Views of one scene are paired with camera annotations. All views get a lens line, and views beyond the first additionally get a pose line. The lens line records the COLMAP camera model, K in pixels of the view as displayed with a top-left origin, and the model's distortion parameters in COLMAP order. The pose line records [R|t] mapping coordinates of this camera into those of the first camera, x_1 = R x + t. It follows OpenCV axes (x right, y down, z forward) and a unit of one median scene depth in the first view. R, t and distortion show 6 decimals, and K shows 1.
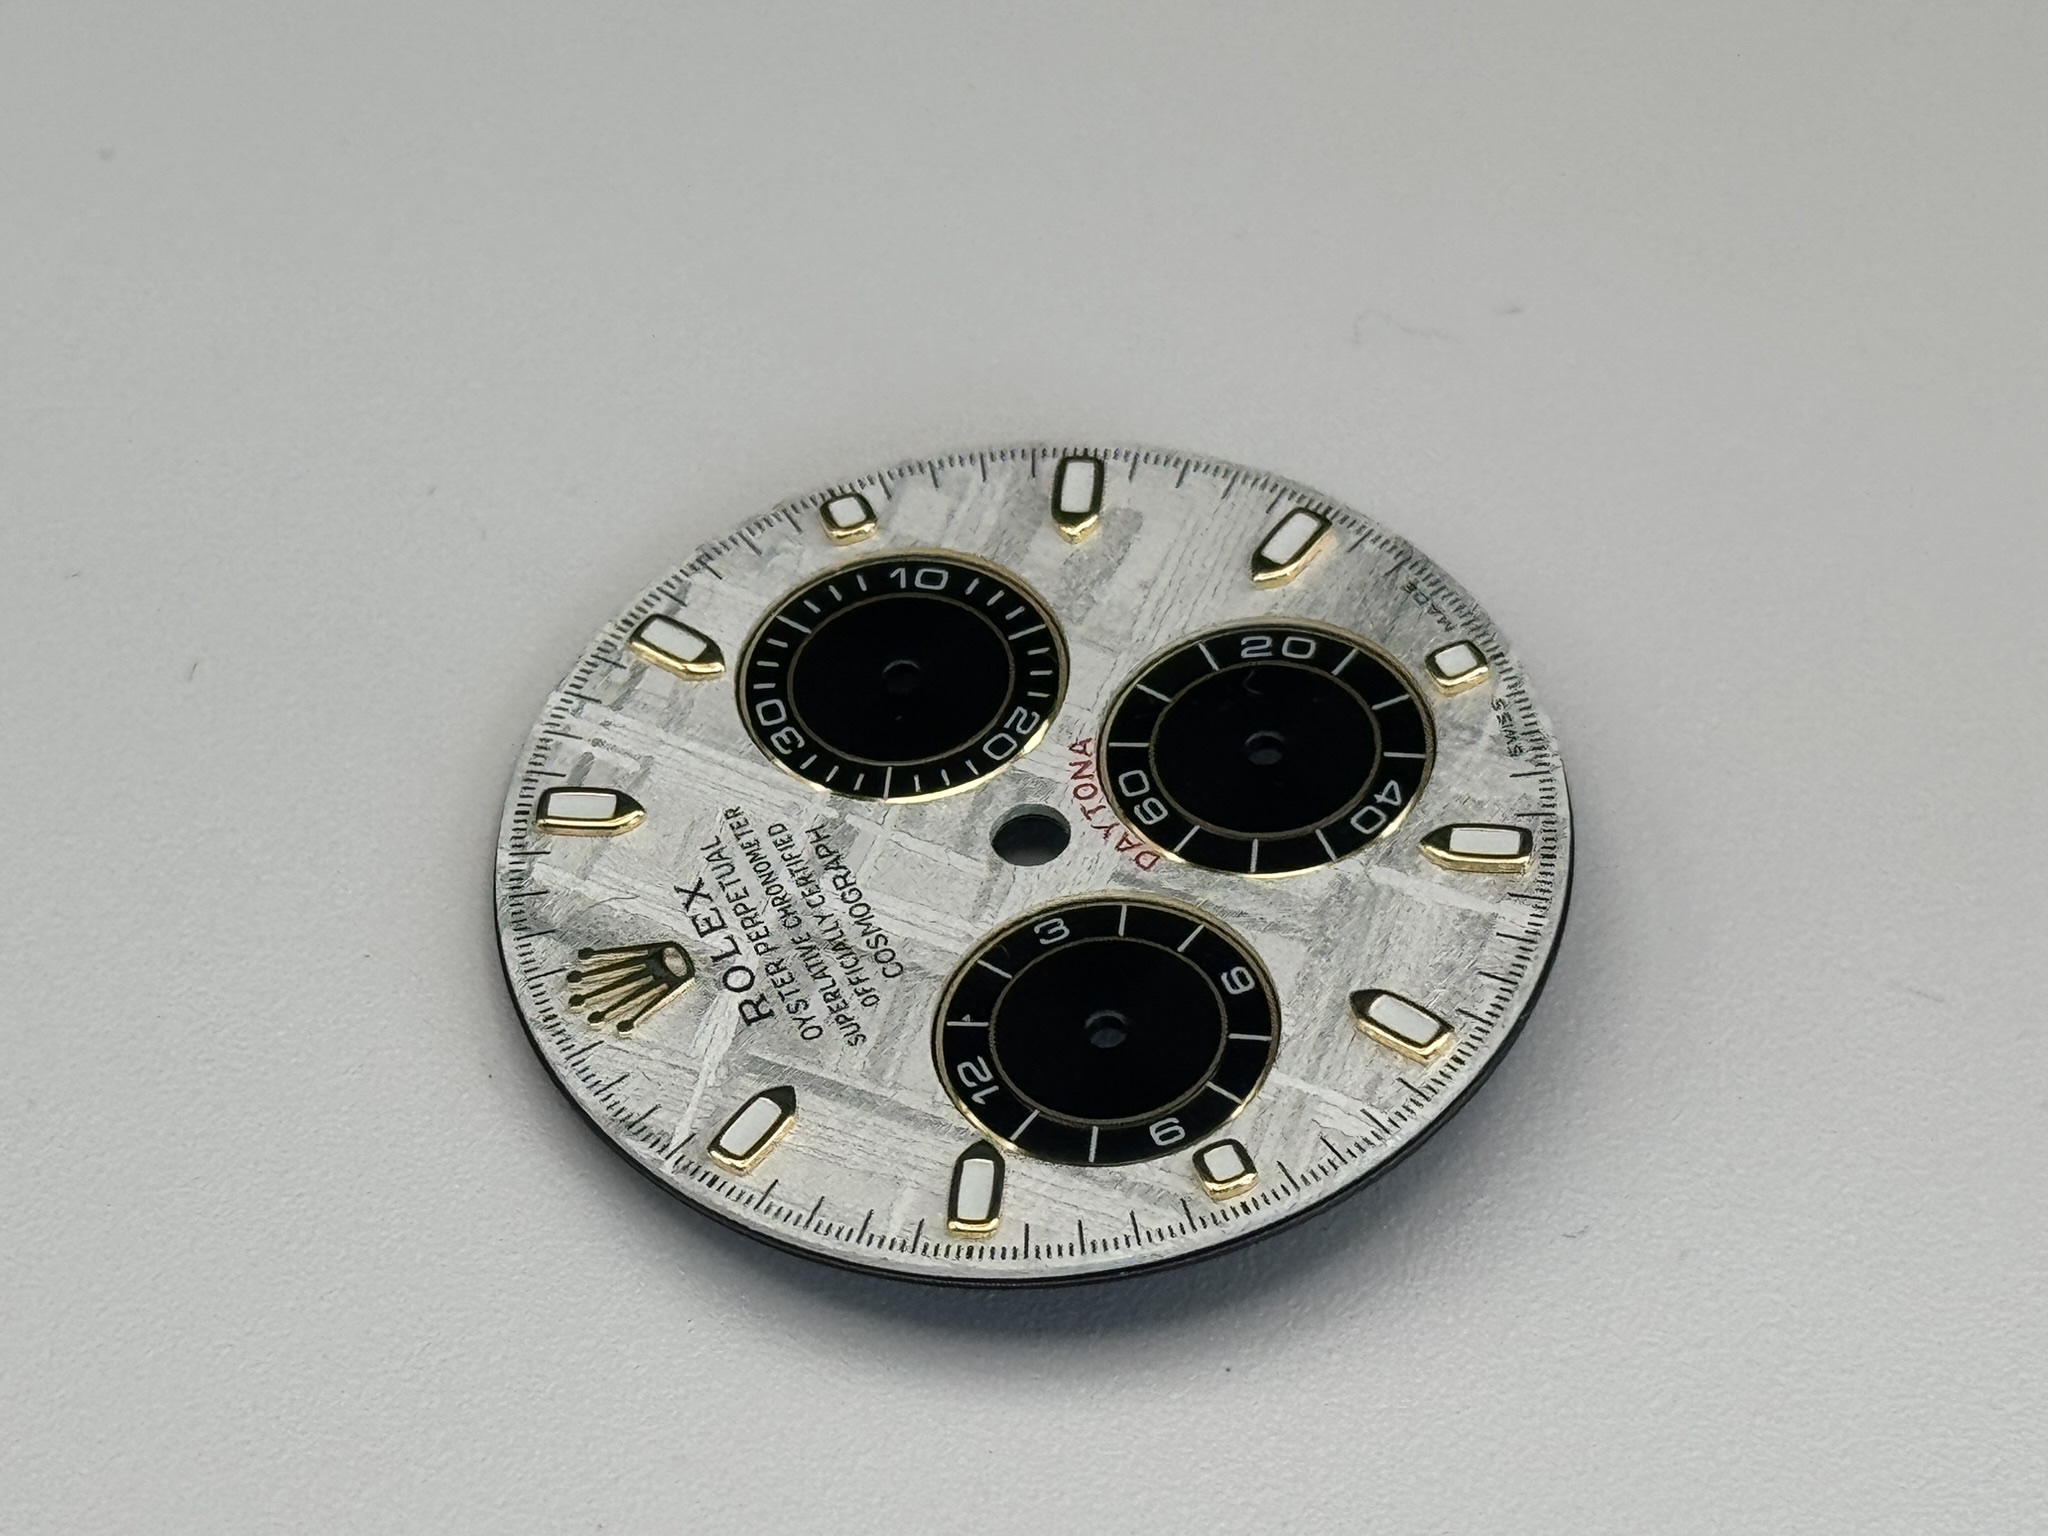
lens RADIAL K [[7485.2, 0, 1010.1], [0, 7485.2, 764.1], [0, 0, 1]] dist [-0.109705, 0.000000]
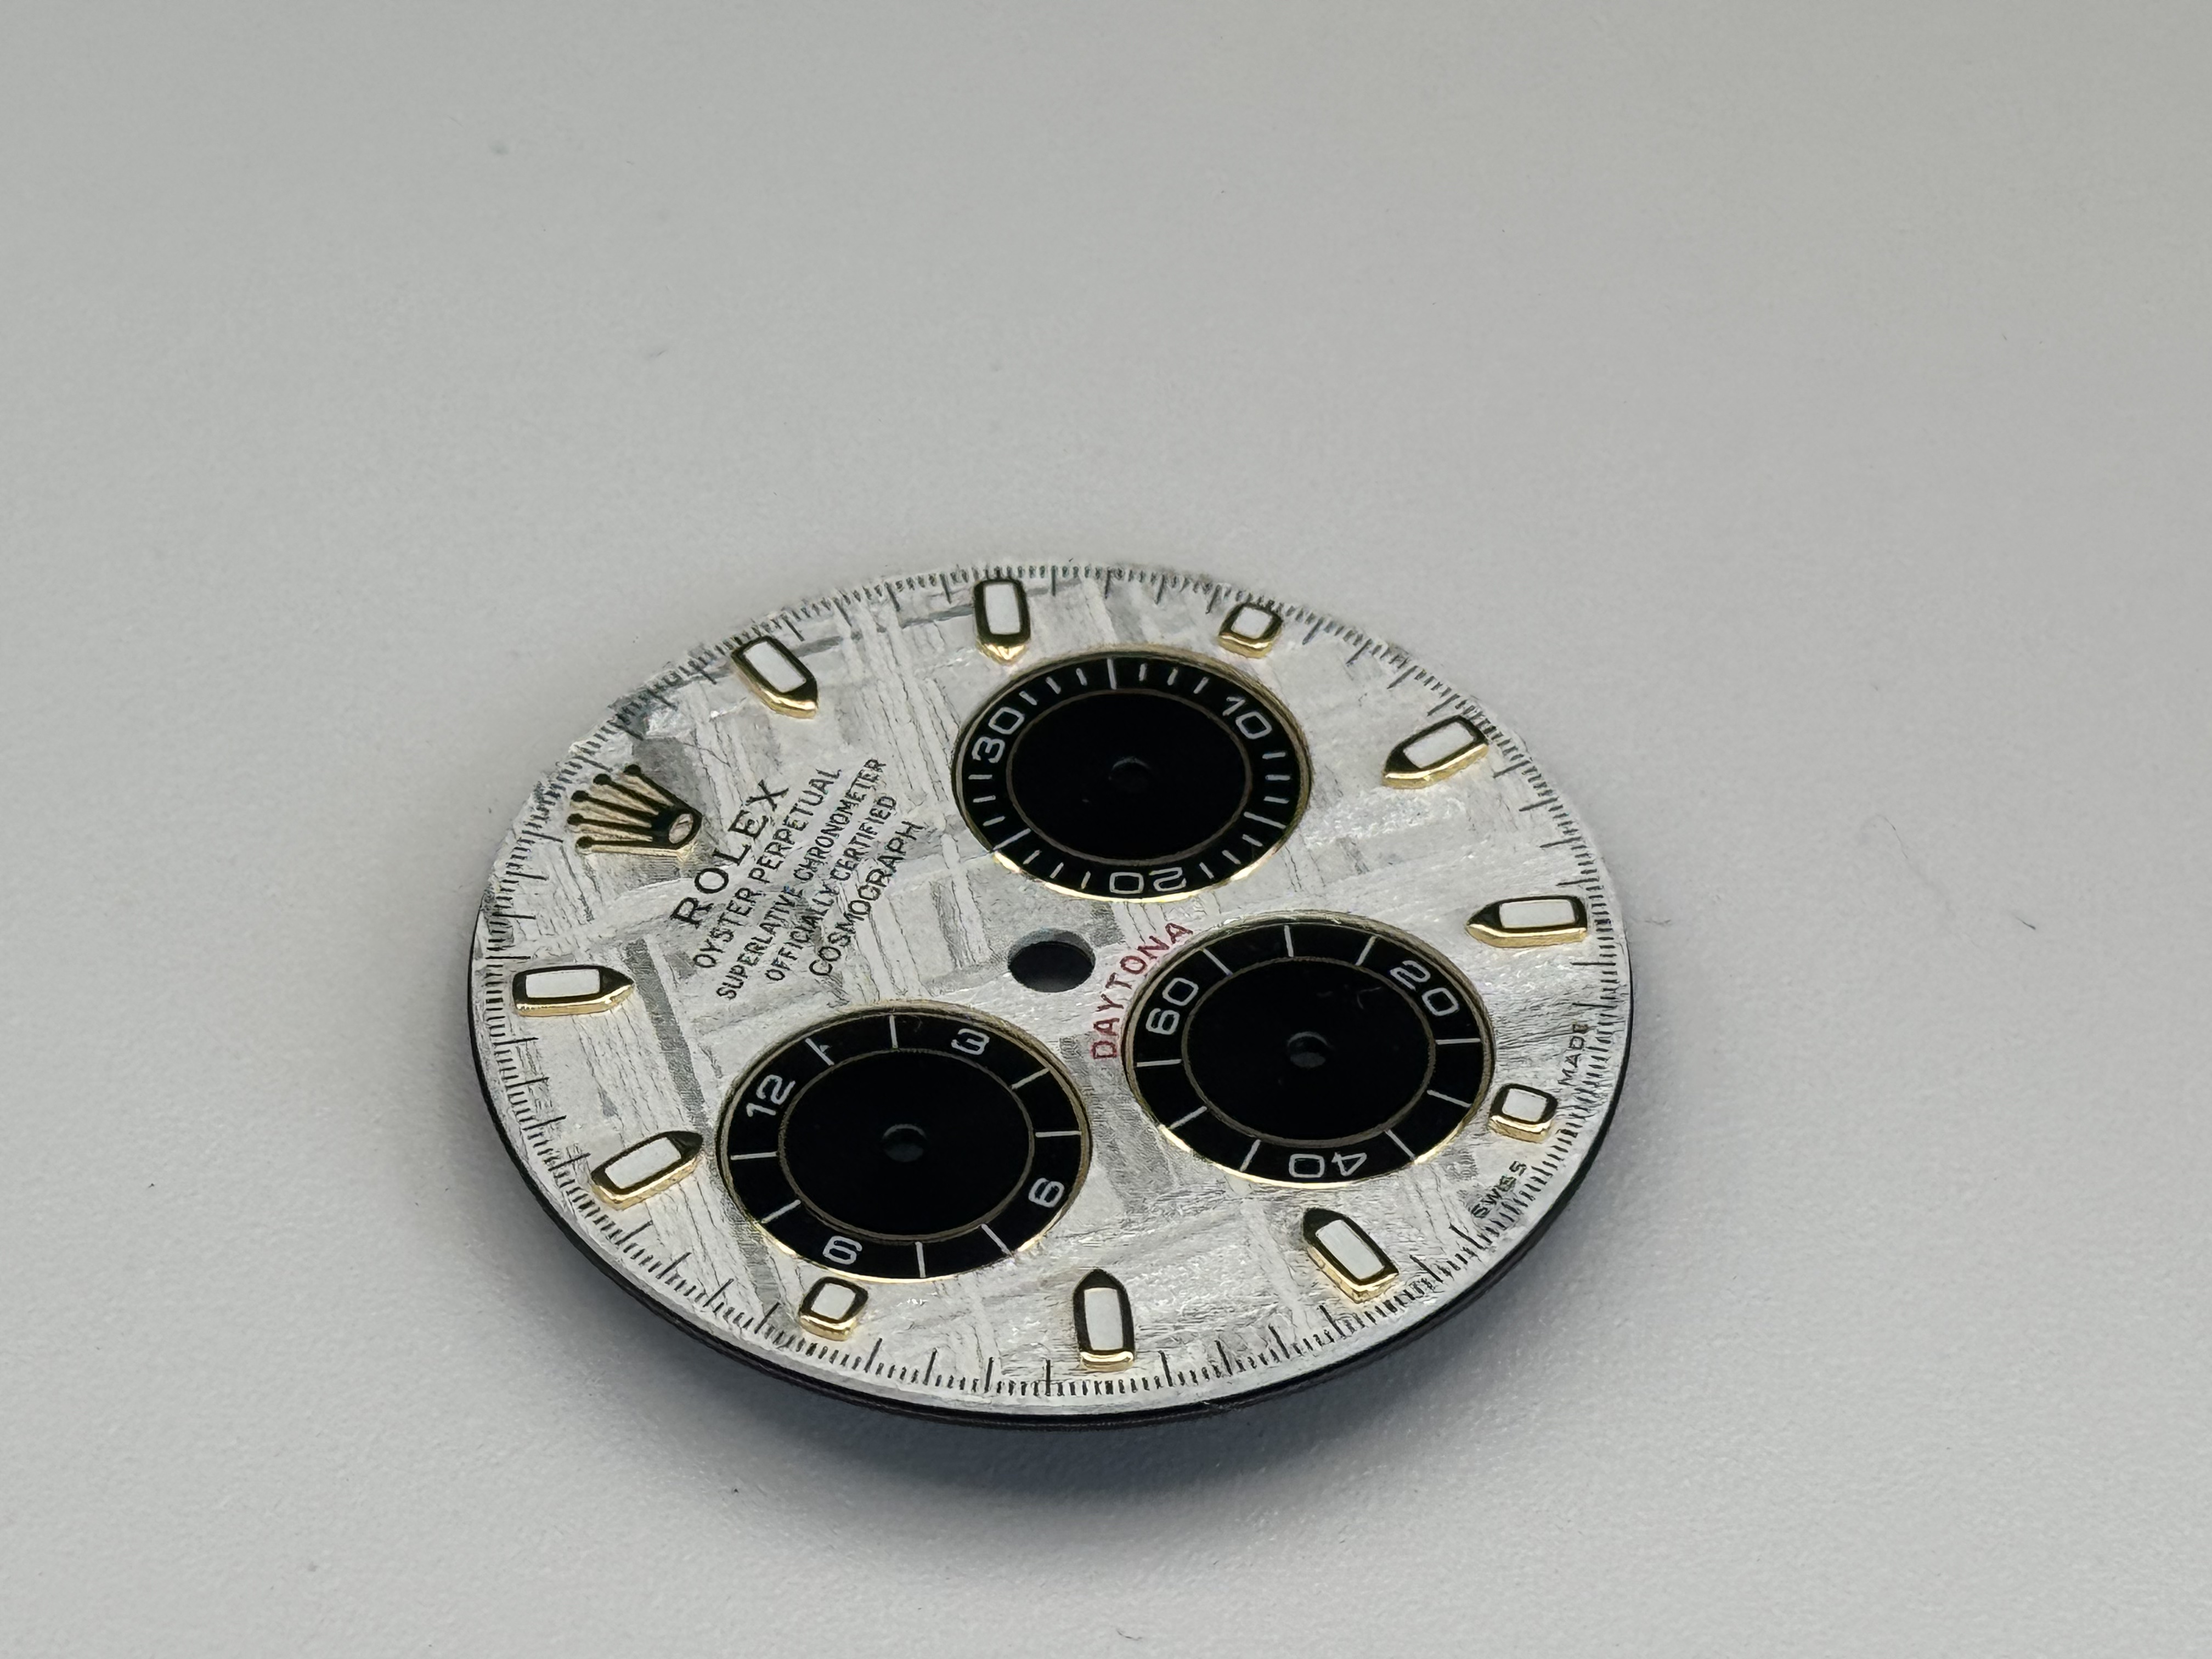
lens RADIAL K [[8084.6, 0, 1096.4], [0, 8084.6, 827.7], [0, 0, 1]] dist [-0.109705, 0.000000]
pose [[0.675311, 0.585610, -0.448348, 0.448850], [-0.600518, 0.789509, 0.126704, -0.134742], [0.428174, 0.183676, 0.884833, 0.110742]]
